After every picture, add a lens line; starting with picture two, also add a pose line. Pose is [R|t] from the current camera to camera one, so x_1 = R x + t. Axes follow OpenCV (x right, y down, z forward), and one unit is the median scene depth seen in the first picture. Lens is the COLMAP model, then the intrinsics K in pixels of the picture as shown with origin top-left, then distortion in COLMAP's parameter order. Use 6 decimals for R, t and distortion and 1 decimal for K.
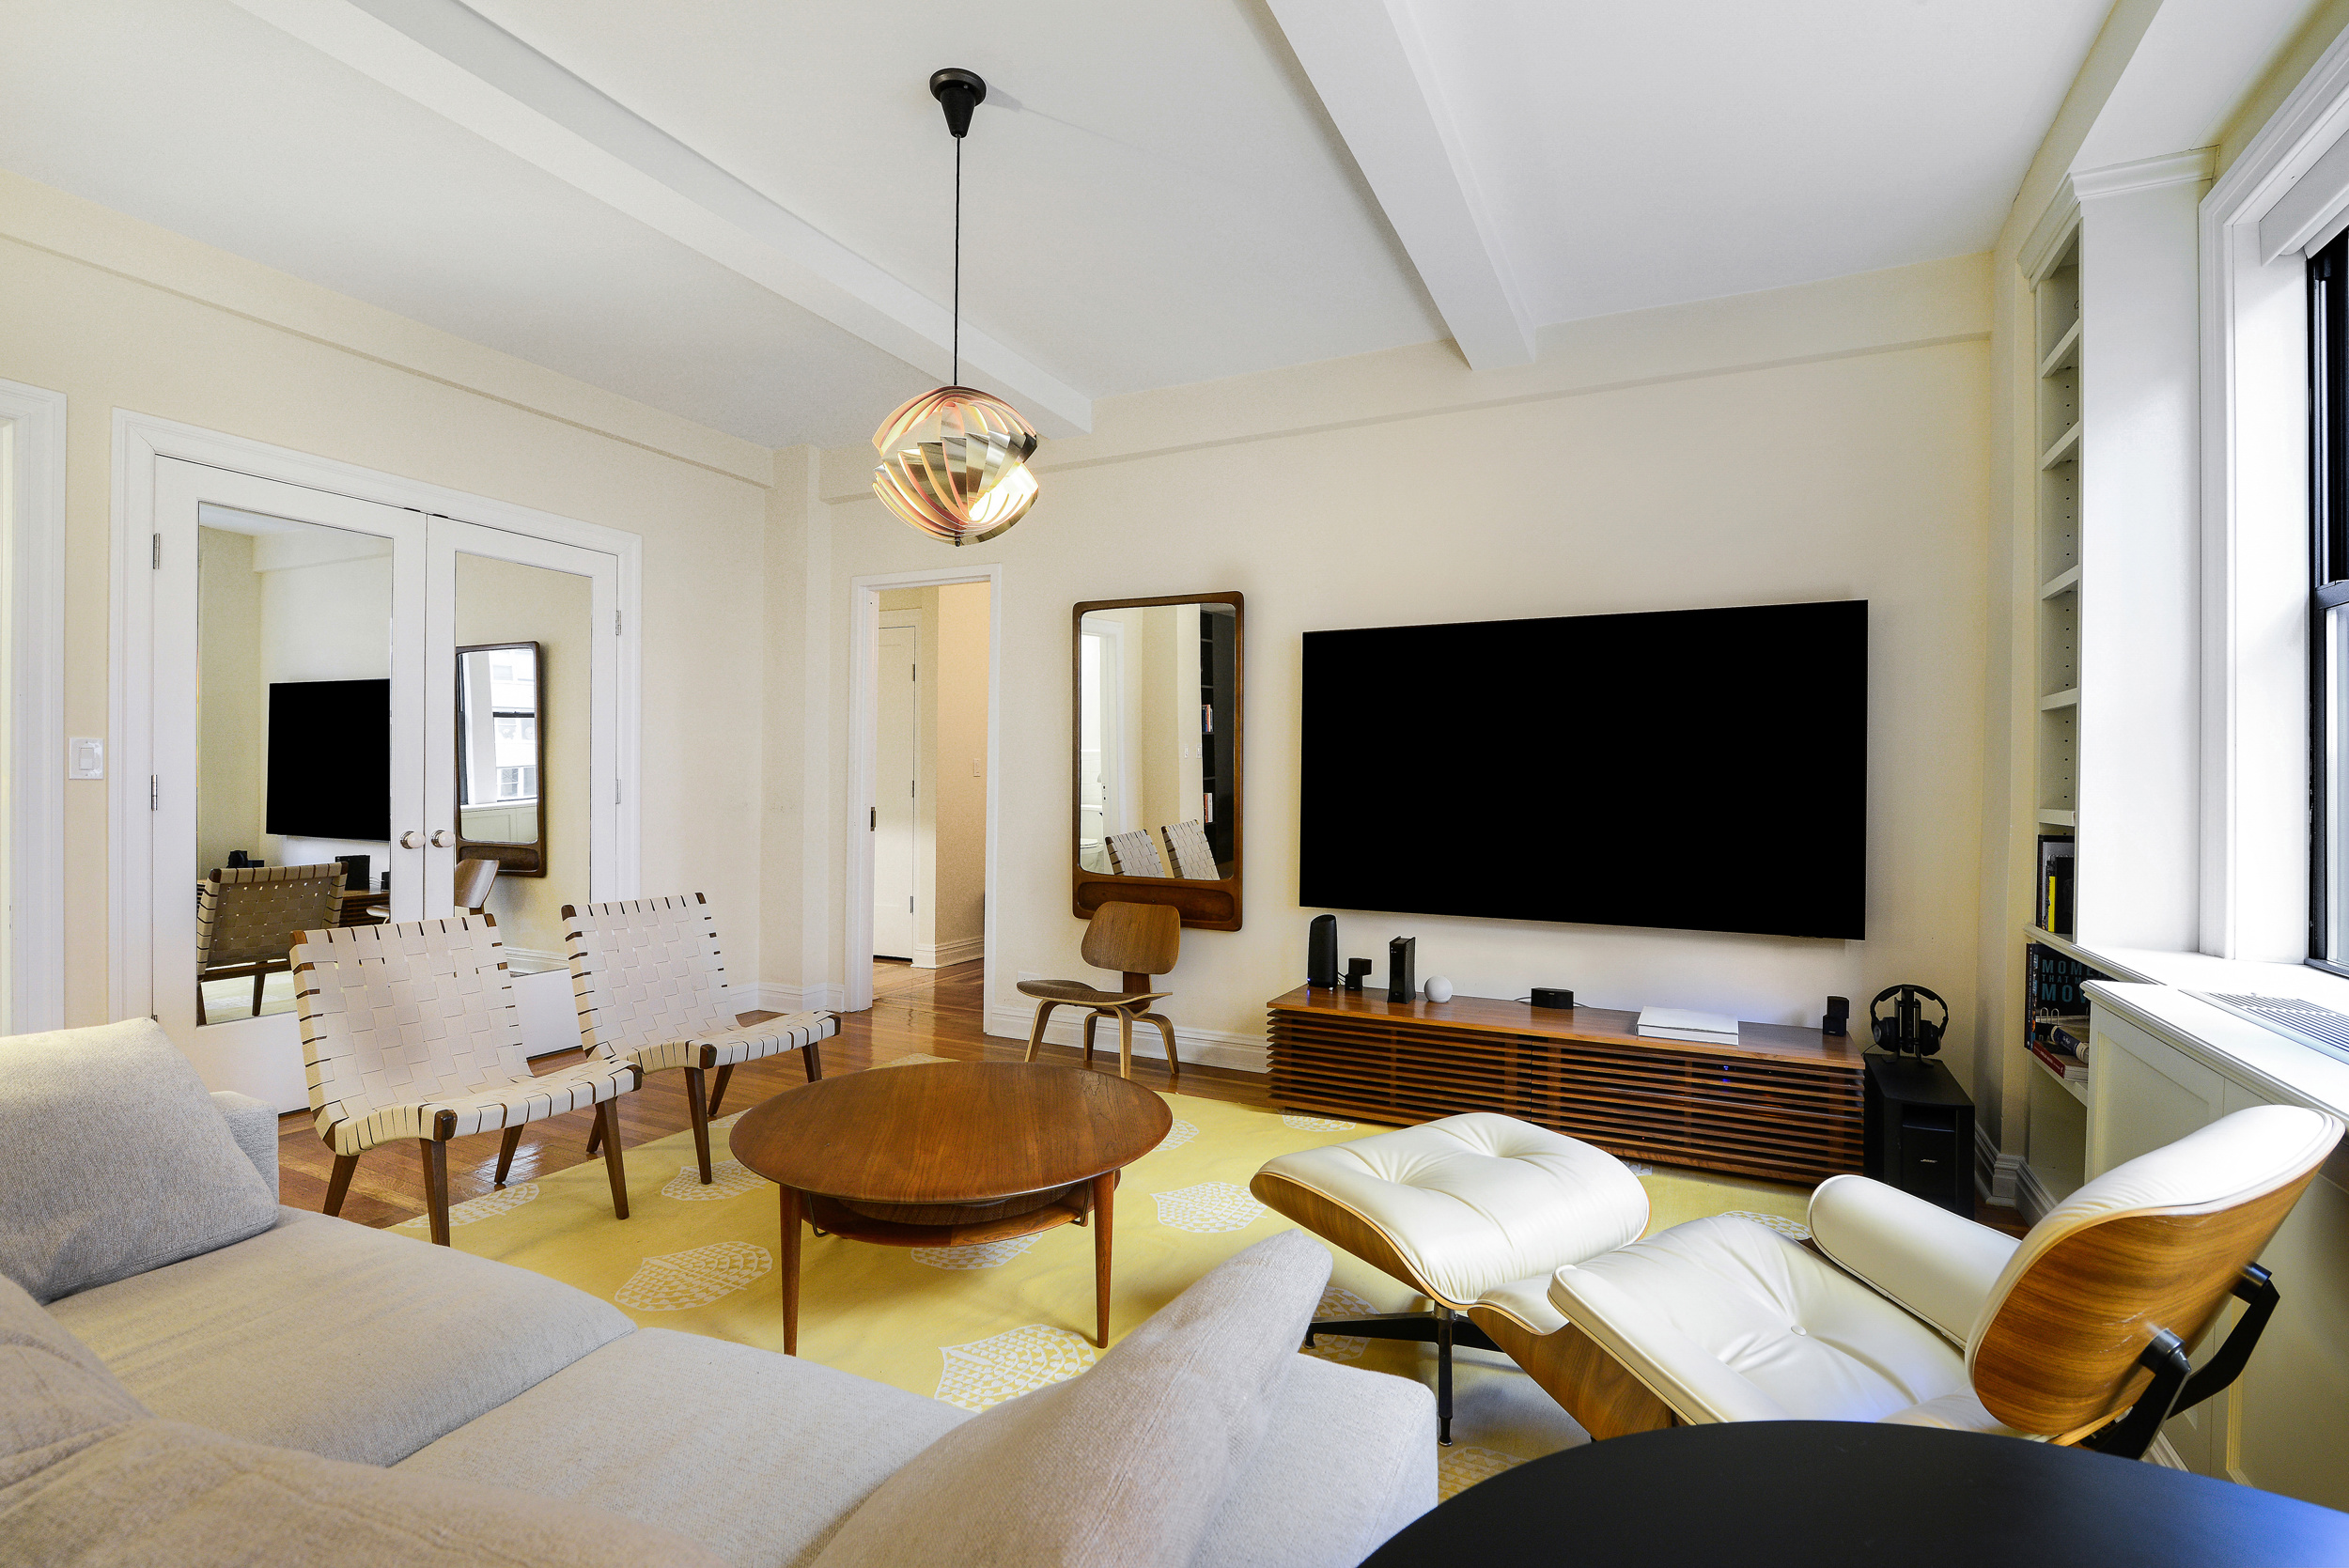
lens RADIAL K [[1066.3, 0, 1178.7], [0, 1066.3, 791.8], [0, 0, 1]] dist [-0.011236, -0.000162]
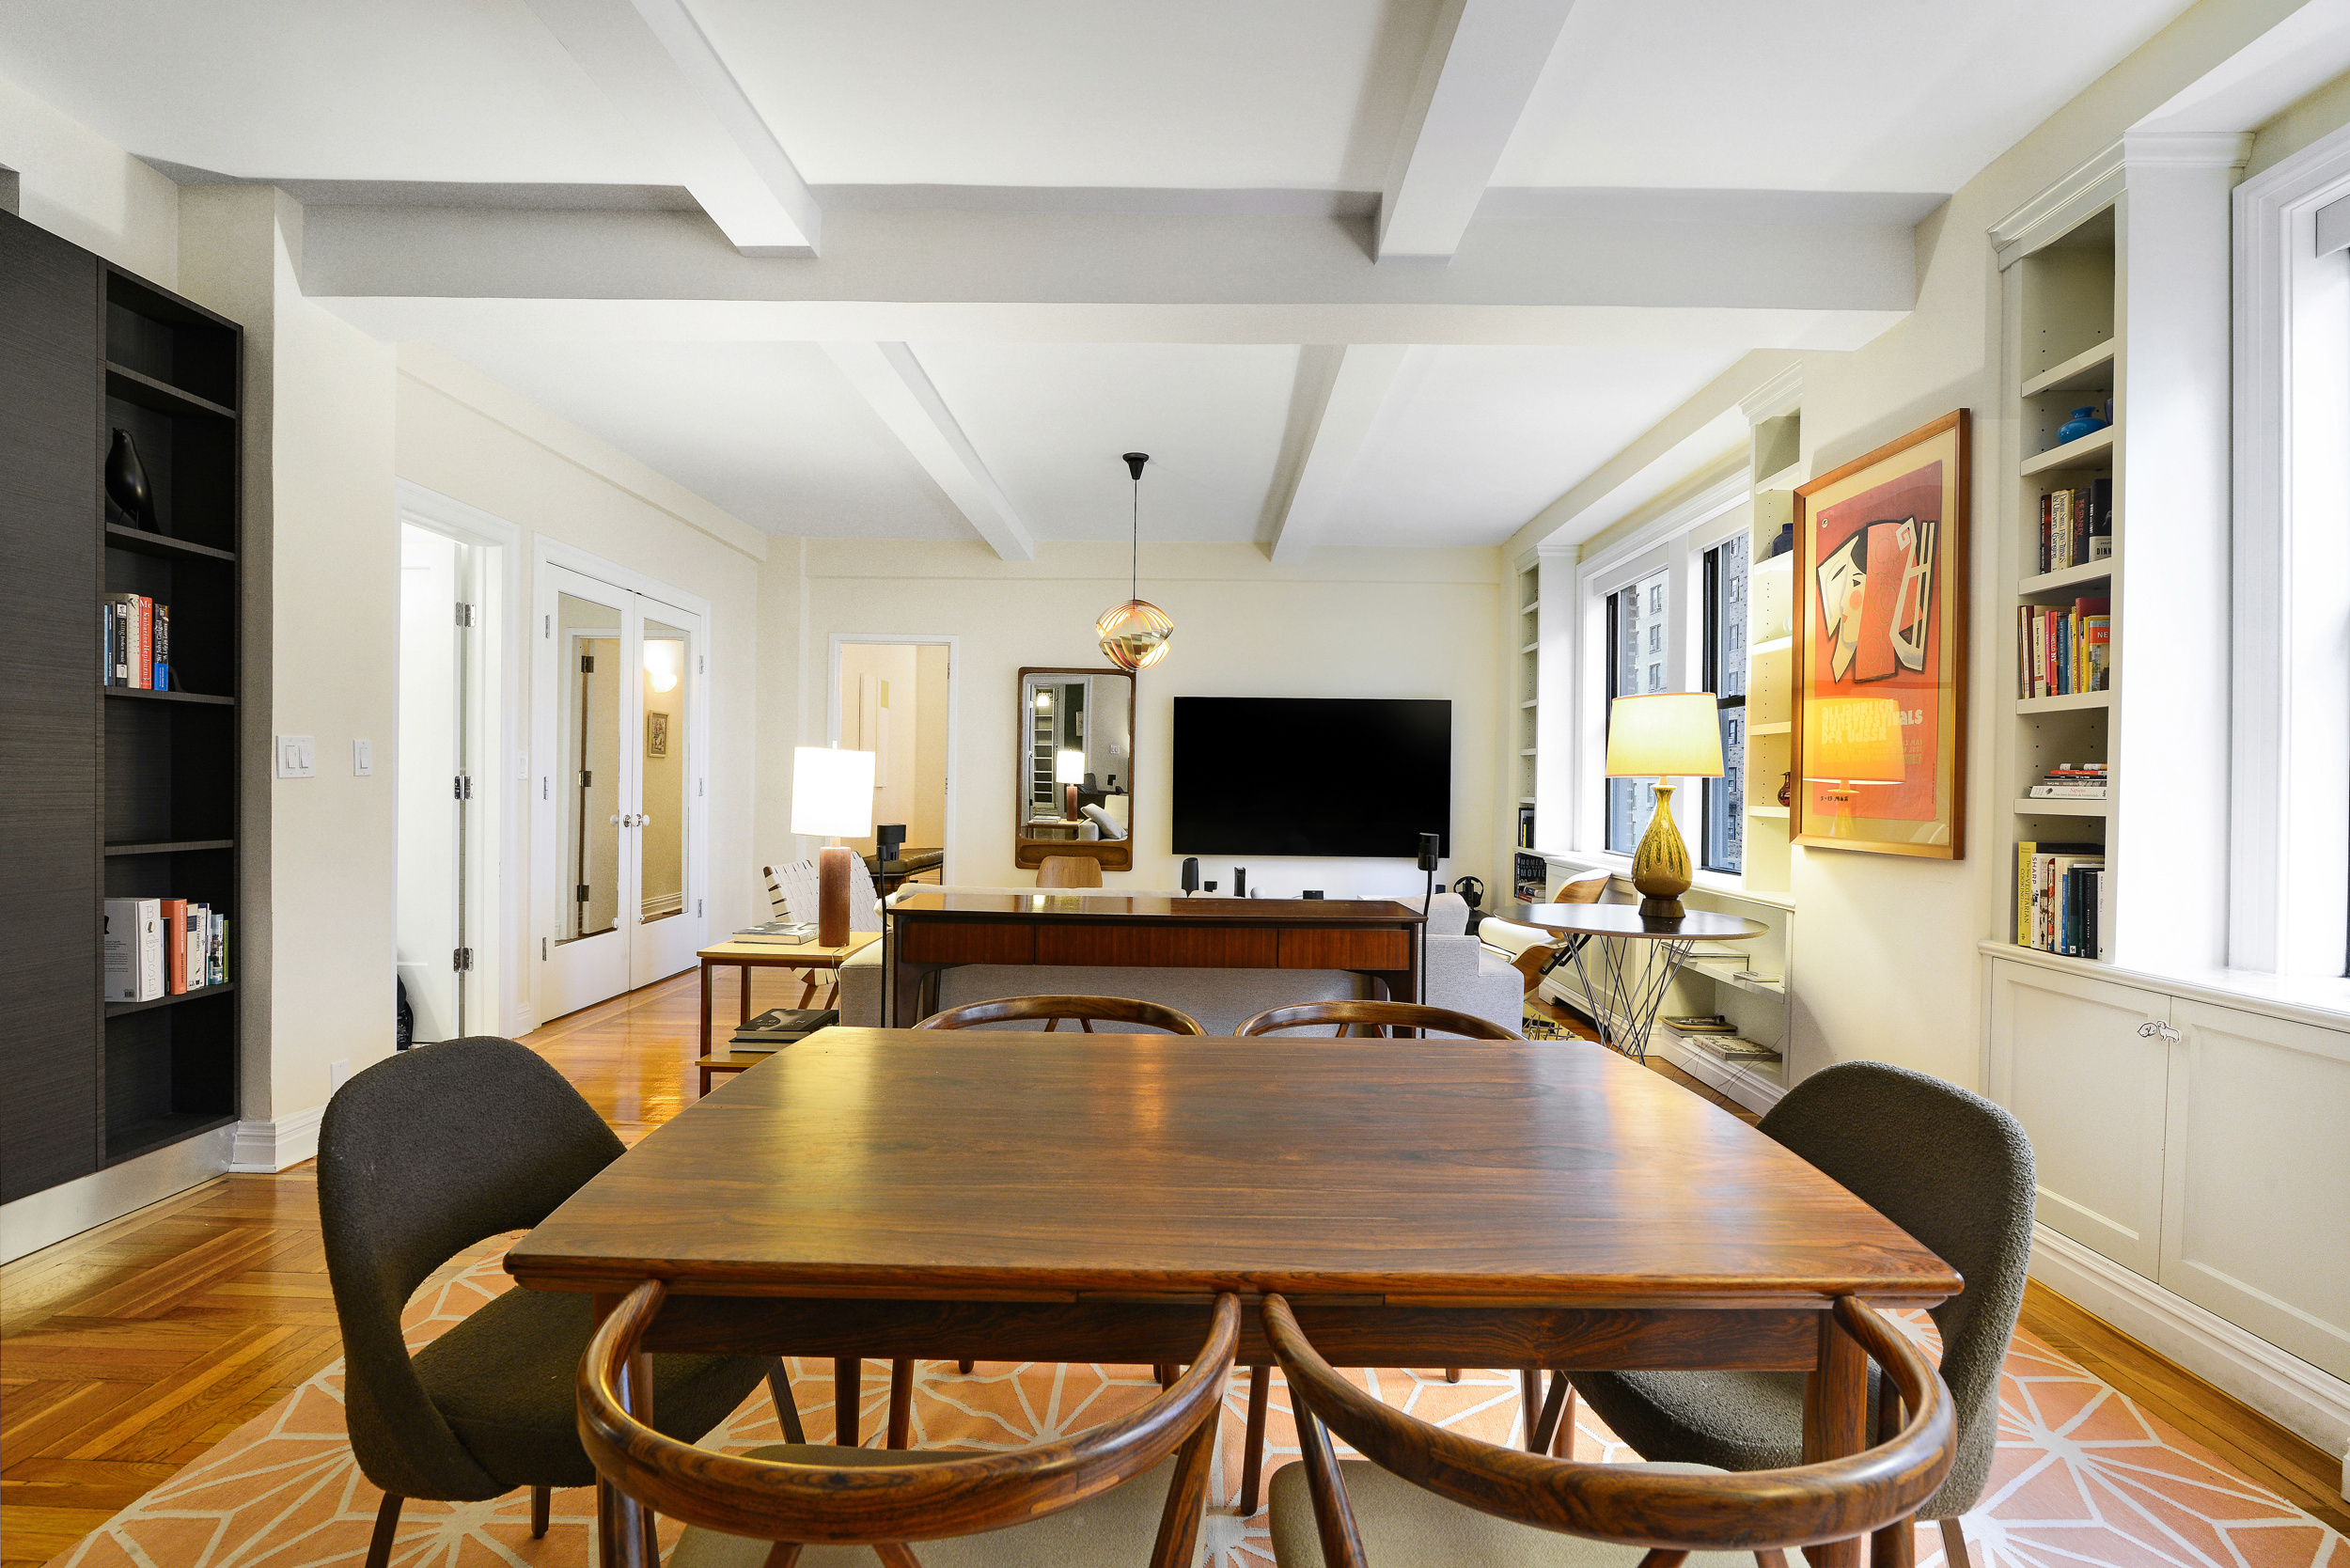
lens RADIAL K [[1066.9, 0, 1179.2], [0, 1066.9, 791.8], [0, 0, 1]] dist [-0.011236, -0.000162]
pose [[0.904917, -0.000394, 0.425589, -0.679232], [-0.003094, 0.999967, 0.007503, -0.007852], [-0.425578, -0.008107, 0.904886, -0.635221]]
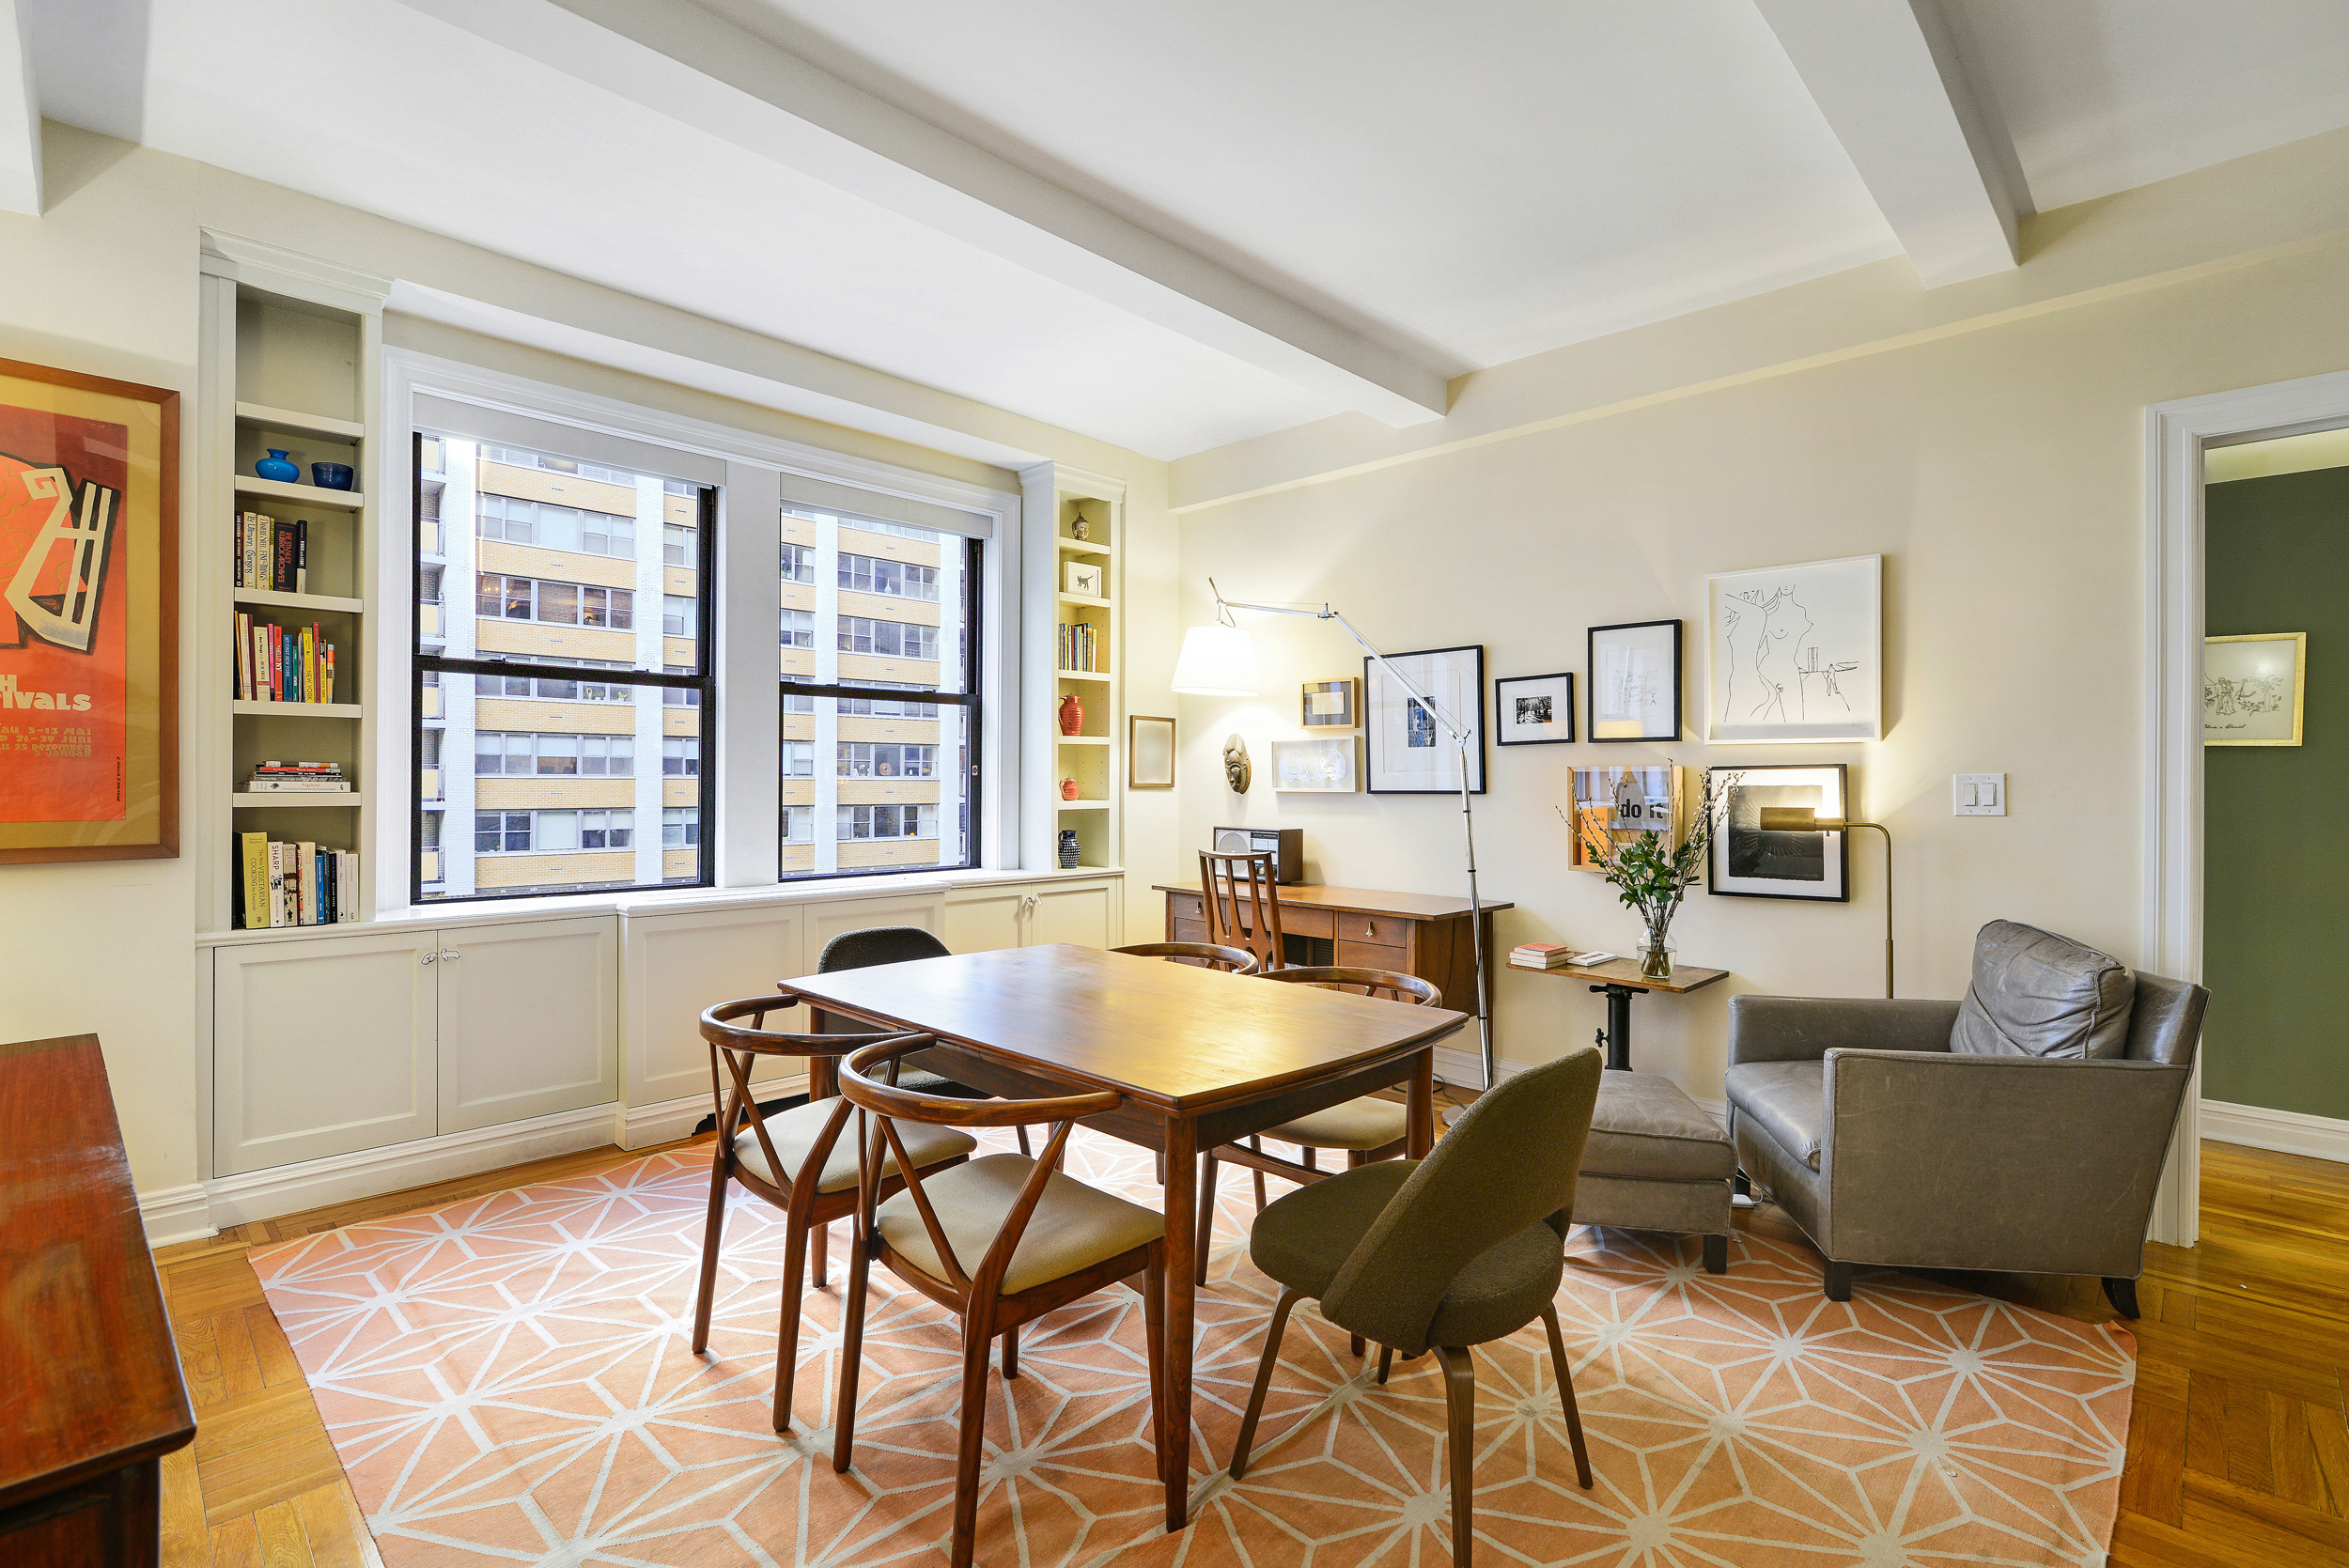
lens RADIAL K [[1101.2, 0, 1204.2], [0, 1101.2, 775.7], [0, 0, 1]] dist [-0.026030, -0.000563]
pose [[-0.955423, -0.016563, 0.294774, -0.750745], [-0.015747, 0.999863, 0.005142, -0.026456], [-0.294819, 0.000271, -0.955553, 0.279653]]
